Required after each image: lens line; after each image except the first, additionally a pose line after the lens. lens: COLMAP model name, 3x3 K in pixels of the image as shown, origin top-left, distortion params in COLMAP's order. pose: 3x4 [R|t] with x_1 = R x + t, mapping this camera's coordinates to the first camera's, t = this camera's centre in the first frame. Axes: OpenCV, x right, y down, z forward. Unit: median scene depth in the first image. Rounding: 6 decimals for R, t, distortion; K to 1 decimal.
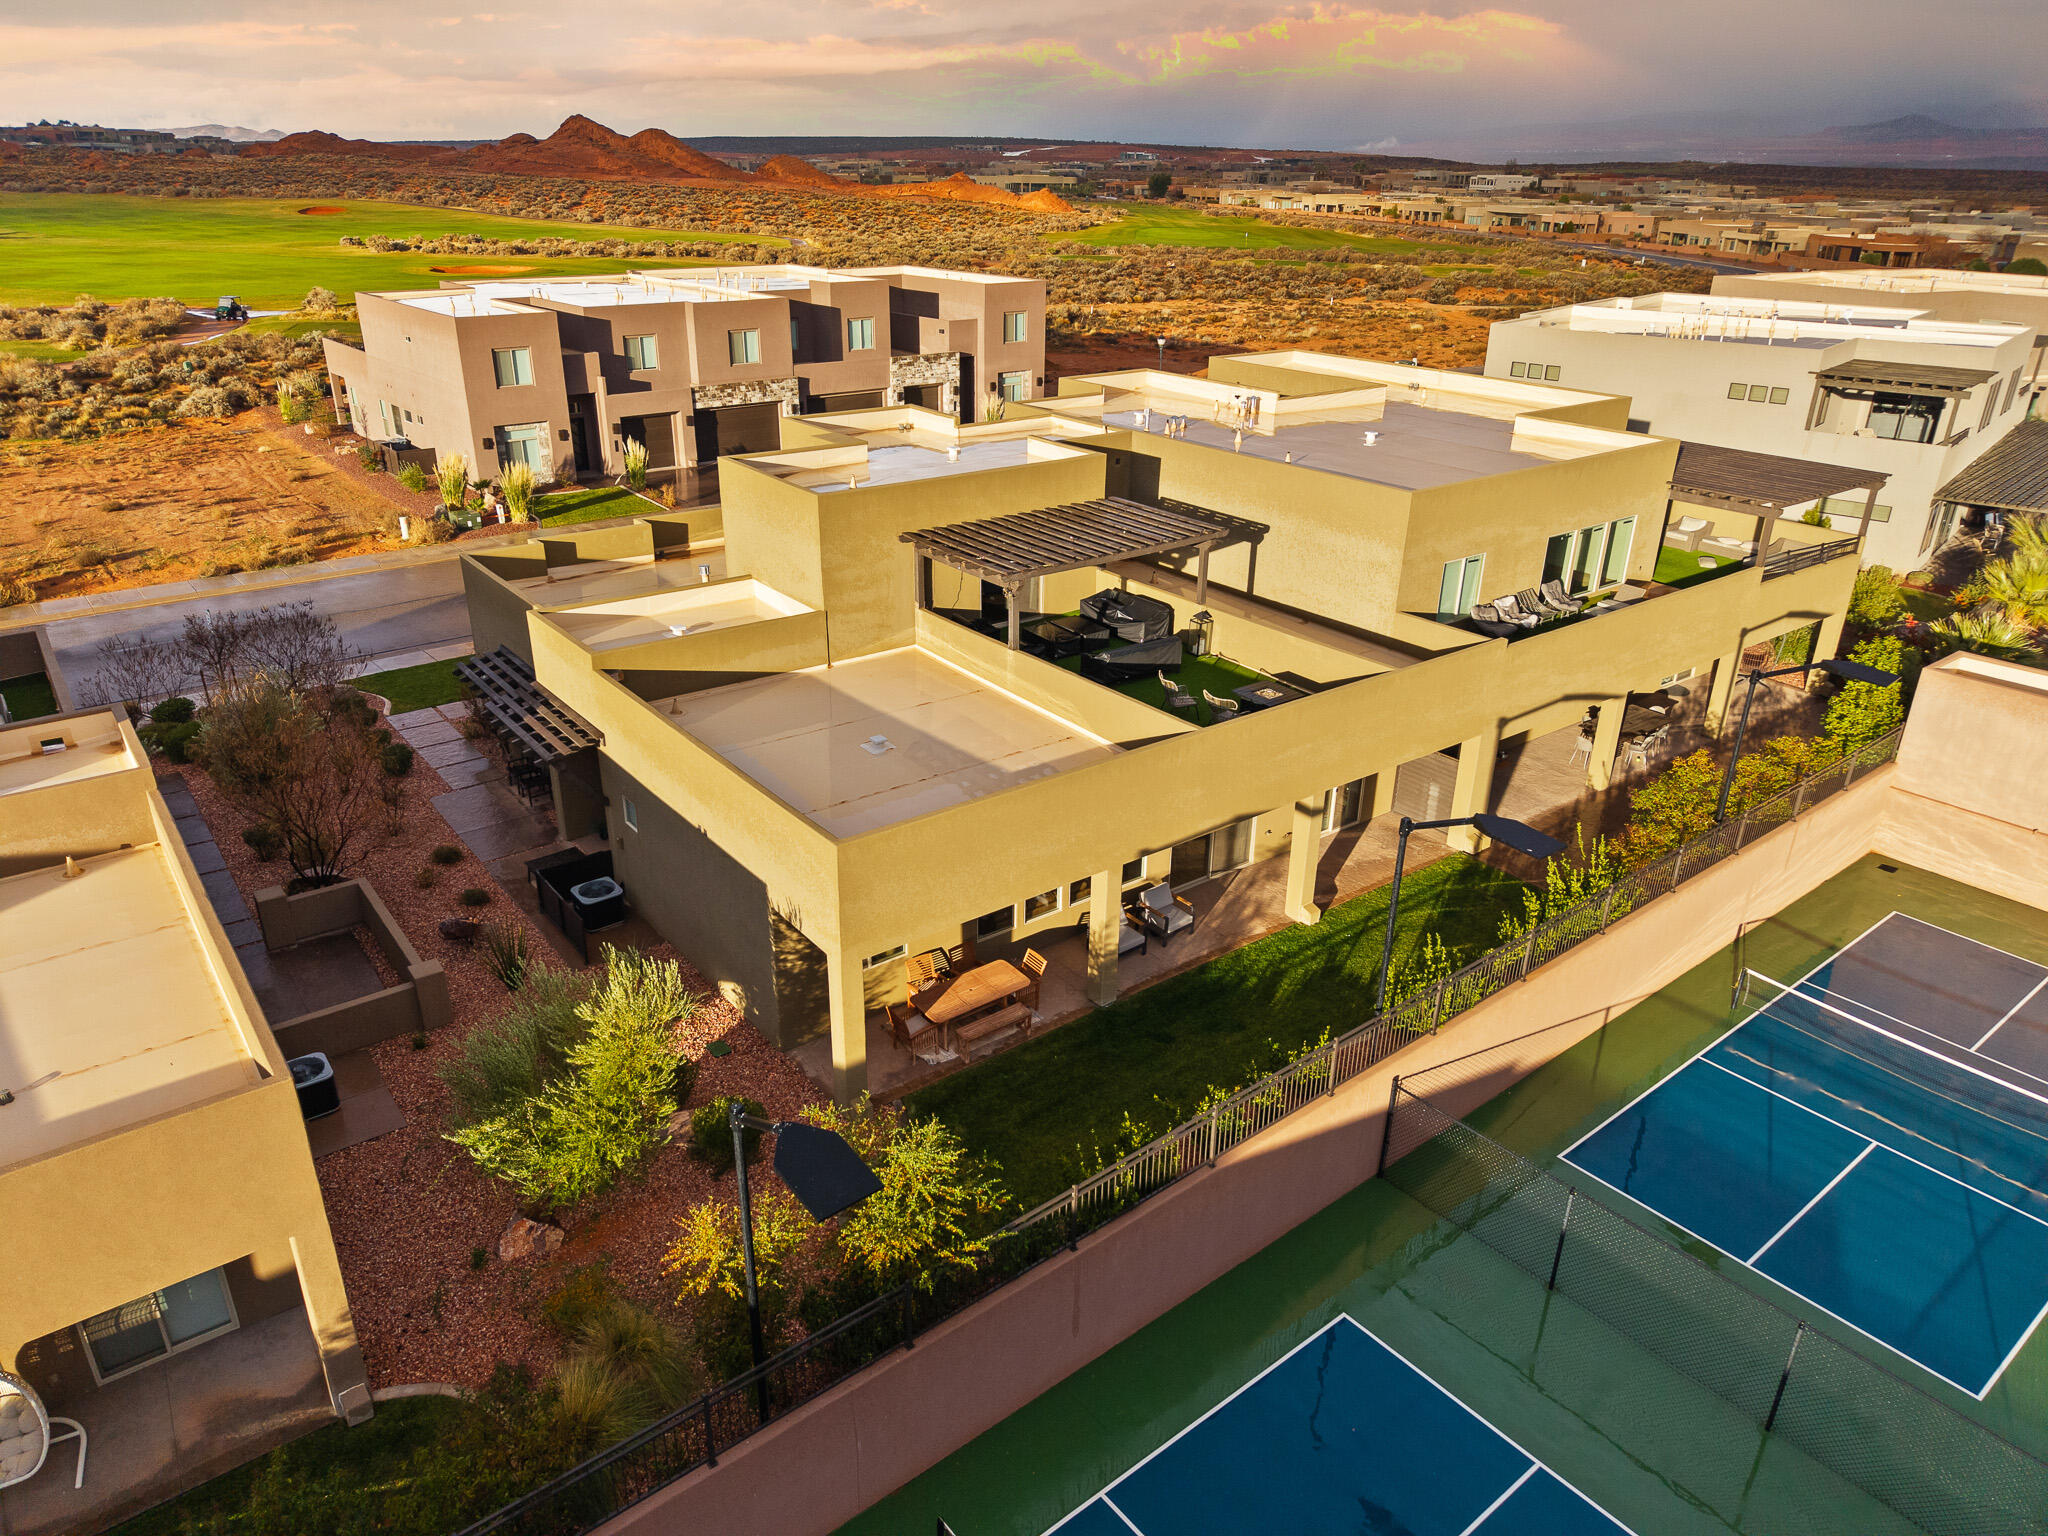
lens RADIAL K [[1377.1, 0, 1019.4], [0, 1377.1, 775.6], [0, 0, 1]] dist [0.009232, -0.004736]
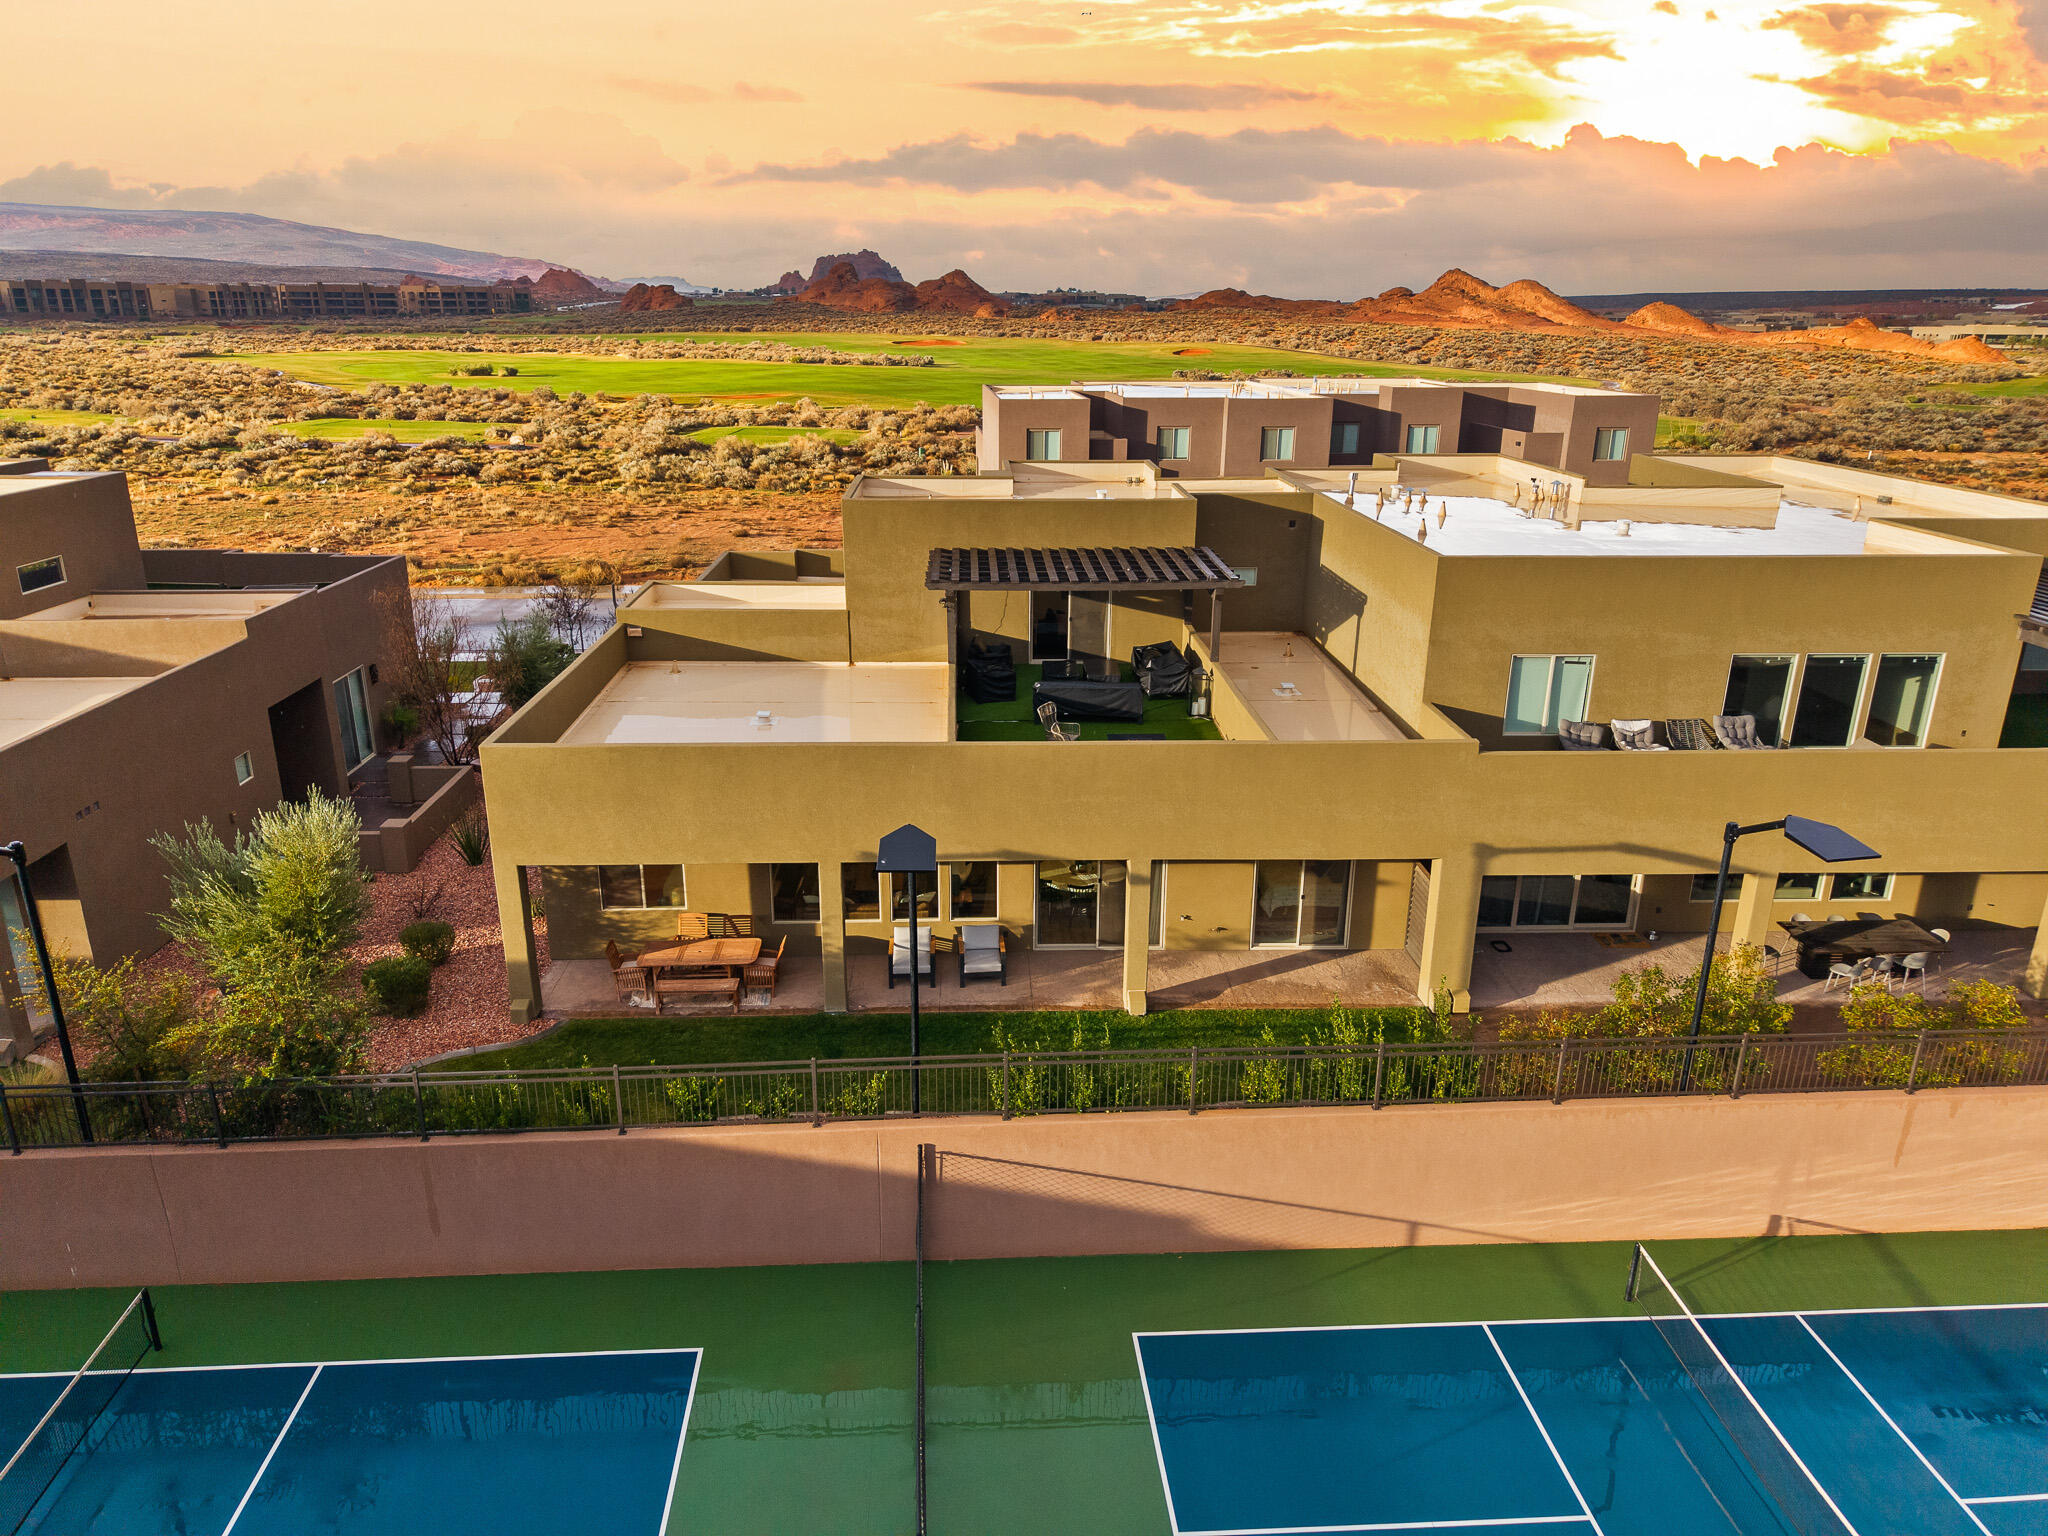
lens RADIAL K [[1377.1, 0, 1019.4], [0, 1377.1, 775.6], [0, 0, 1]] dist [0.009232, -0.004736]
pose [[0.808412, 0.174546, -0.562142, 0.272434], [-0.232241, 0.972127, -0.032136, 0.002989], [0.540865, 0.156532, 0.826416, 0.103314]]
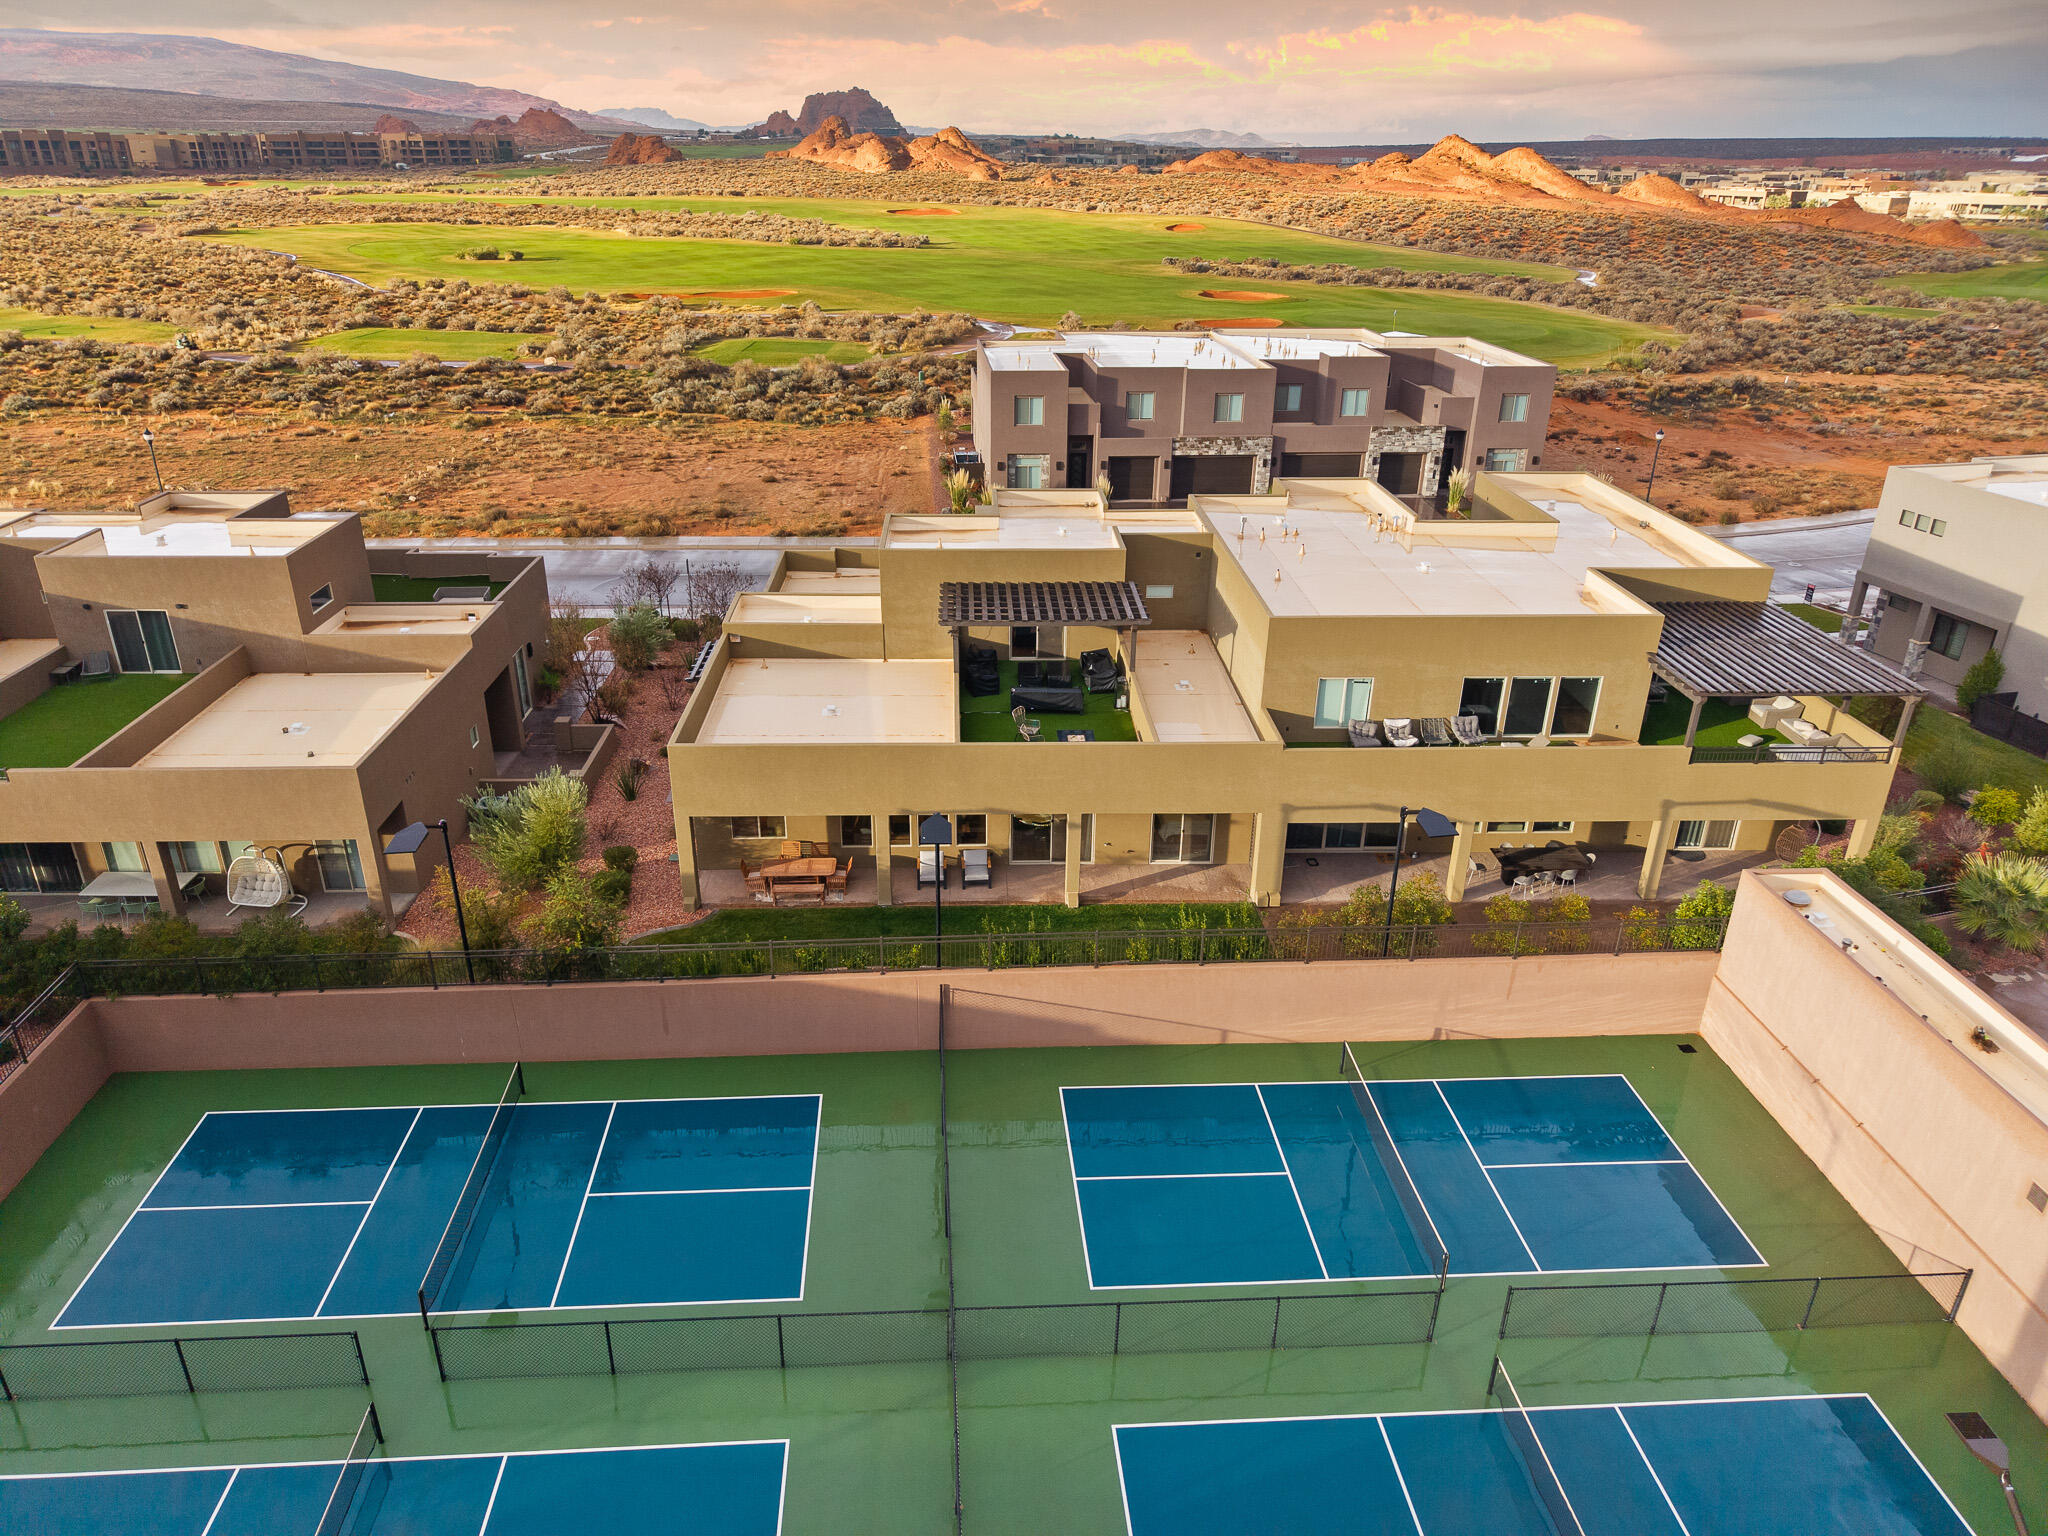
lens RADIAL K [[1397.5, 0, 1024.0], [0, 1397.5, 768.0], [0, 0, 1]] dist [0.052293, -0.058891]
pose [[0.811397, 0.233512, -0.535824, 0.398212], [-0.236800, 0.969455, 0.063903, -0.047597], [0.534379, 0.075032, 0.841908, -0.095051]]
